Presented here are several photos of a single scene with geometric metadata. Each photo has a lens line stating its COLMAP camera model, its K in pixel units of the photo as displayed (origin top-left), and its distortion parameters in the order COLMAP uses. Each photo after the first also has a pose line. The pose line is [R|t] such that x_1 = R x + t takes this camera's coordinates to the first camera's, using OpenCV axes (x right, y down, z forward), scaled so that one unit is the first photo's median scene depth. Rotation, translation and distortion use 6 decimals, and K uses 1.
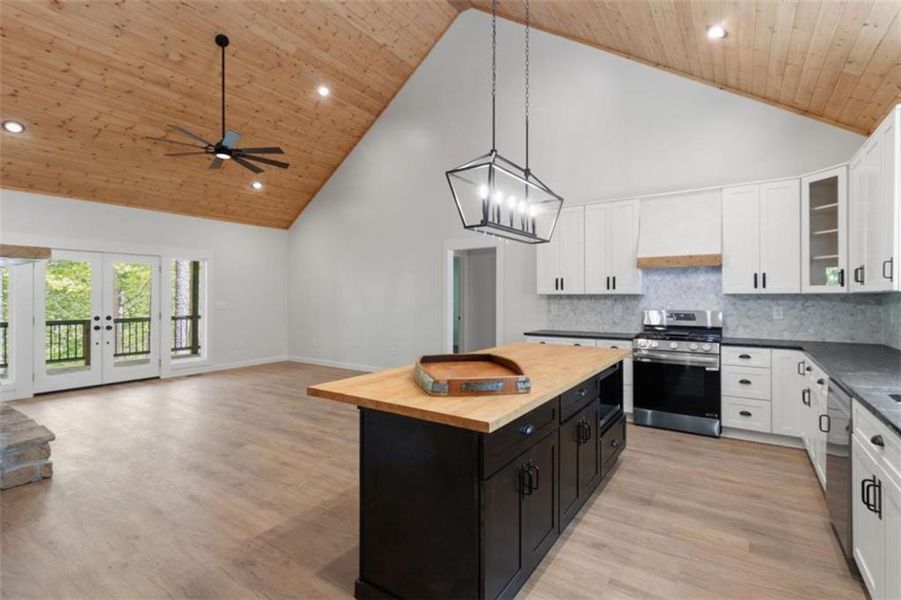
lens RADIAL K [[417.9, 0, 459.6], [0, 417.9, 299.4], [0, 0, 1]] dist [0.002336, 0.002399]
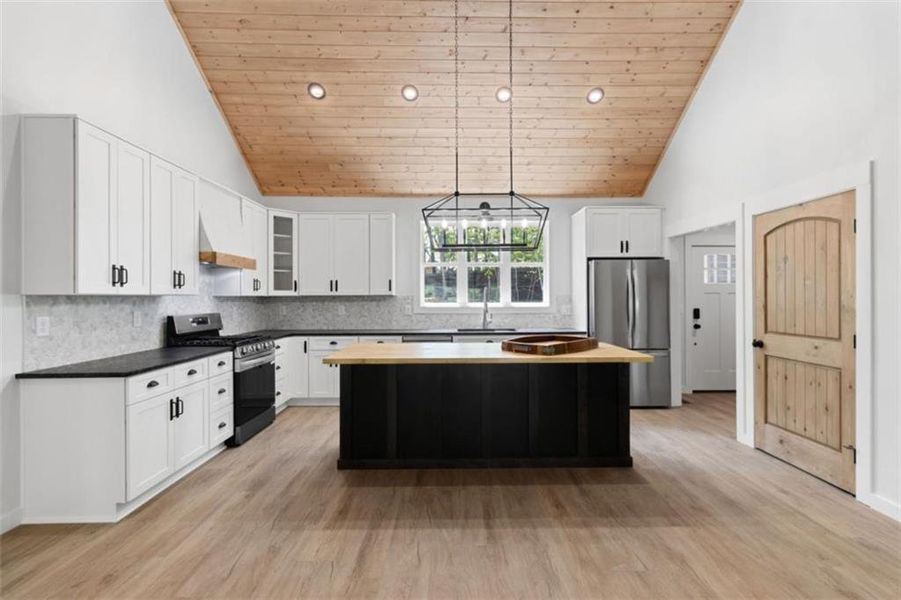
lens RADIAL K [[417.9, 0, 455.1], [0, 417.9, 296.4], [0, 0, 1]] dist [0.002336, 0.002399]
pose [[-0.564255, 0.005102, 0.825585, -0.619164], [0.009819, 0.999952, 0.000531, -0.007446], [-0.825542, 0.008405, -0.564278, 1.253940]]
